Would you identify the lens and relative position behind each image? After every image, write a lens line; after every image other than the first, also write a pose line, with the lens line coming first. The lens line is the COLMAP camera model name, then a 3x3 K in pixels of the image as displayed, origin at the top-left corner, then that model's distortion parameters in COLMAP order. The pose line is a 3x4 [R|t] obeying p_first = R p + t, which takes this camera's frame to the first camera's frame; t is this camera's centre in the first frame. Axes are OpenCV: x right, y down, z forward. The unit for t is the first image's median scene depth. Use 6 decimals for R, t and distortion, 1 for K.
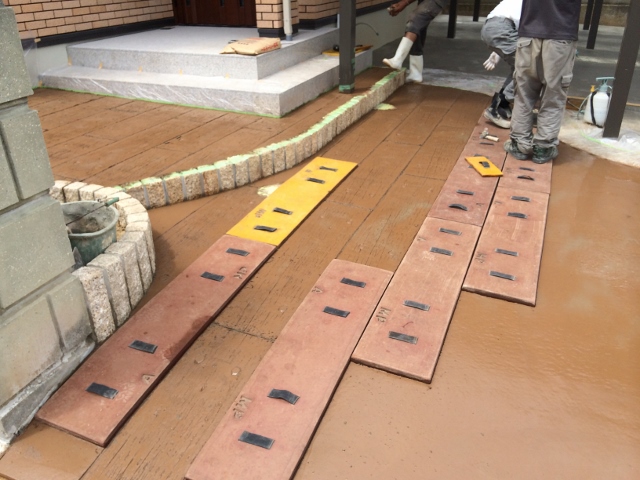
lens RADIAL K [[547.3, 0, 321.4], [0, 547.3, 241.9], [0, 0, 1]] dist [0.020185, -0.054964]
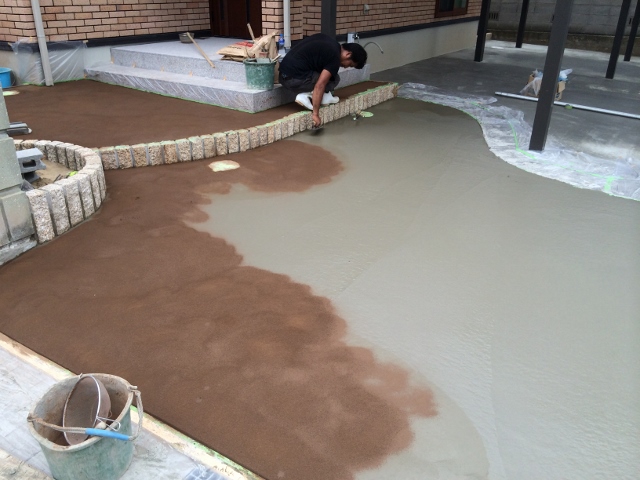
lens RADIAL K [[547.3, 0, 320.4], [0, 547.3, 243.7], [0, 0, 1]] dist [0.020185, -0.054964]
pose [[0.983697, 0.102199, -0.147969, 0.350423], [-0.106364, 0.994116, -0.020495, 0.088627], [0.145004, 0.035900, 0.988780, -0.215655]]
